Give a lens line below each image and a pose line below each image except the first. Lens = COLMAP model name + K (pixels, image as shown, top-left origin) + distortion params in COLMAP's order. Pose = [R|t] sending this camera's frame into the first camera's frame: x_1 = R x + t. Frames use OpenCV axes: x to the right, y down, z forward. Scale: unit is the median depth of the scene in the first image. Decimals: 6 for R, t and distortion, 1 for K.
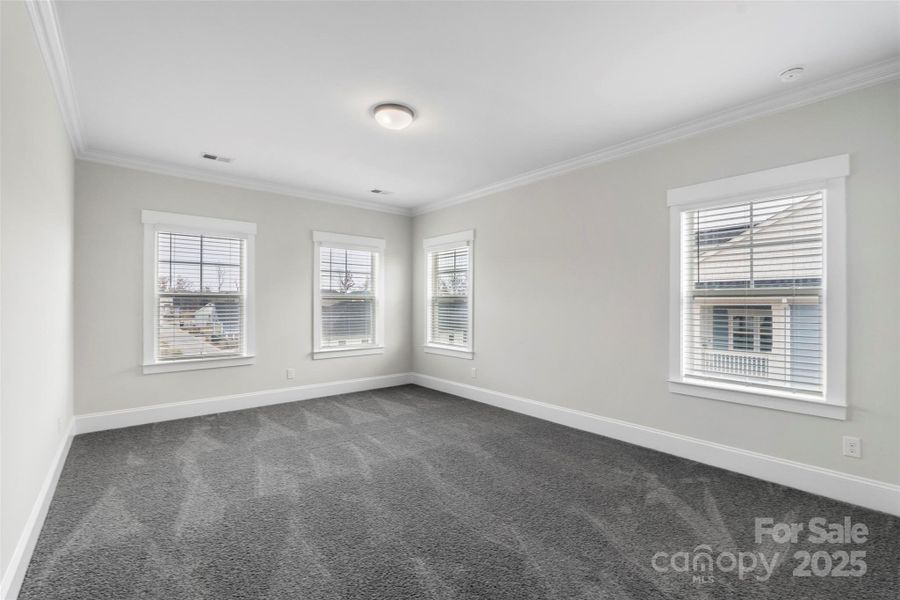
lens RADIAL K [[398.7, 0, 453.7], [0, 398.7, 301.2], [0, 0, 1]] dist [0.000070, 0.000250]
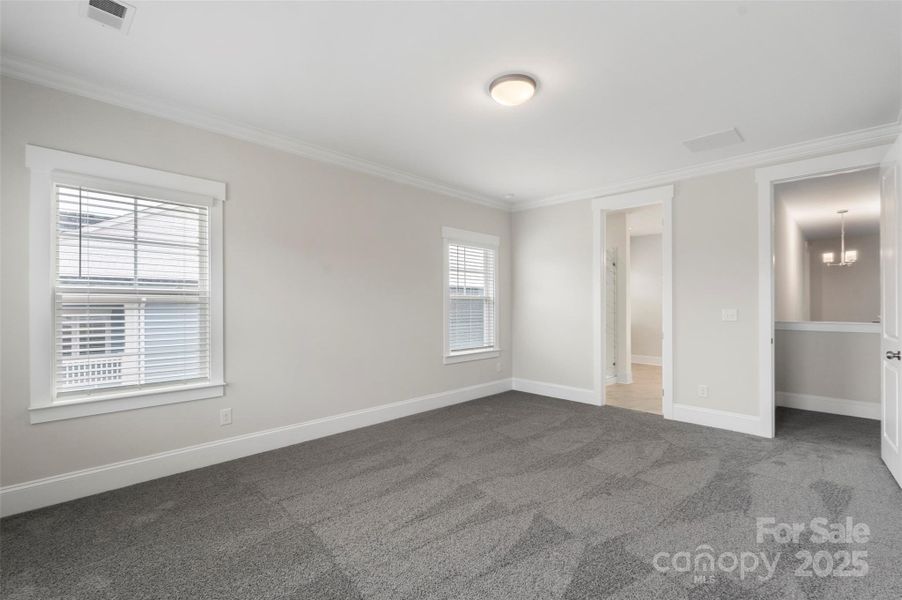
lens RADIAL K [[399.6, 0, 454.7], [0, 399.6, 301.2], [0, 0, 1]] dist [0.000070, 0.000250]
pose [[-0.086262, 0.003583, 0.996266, -0.402748], [-0.006947, 0.999967, -0.004198, 0.000831], [-0.996248, -0.007283, -0.086235, 0.475612]]
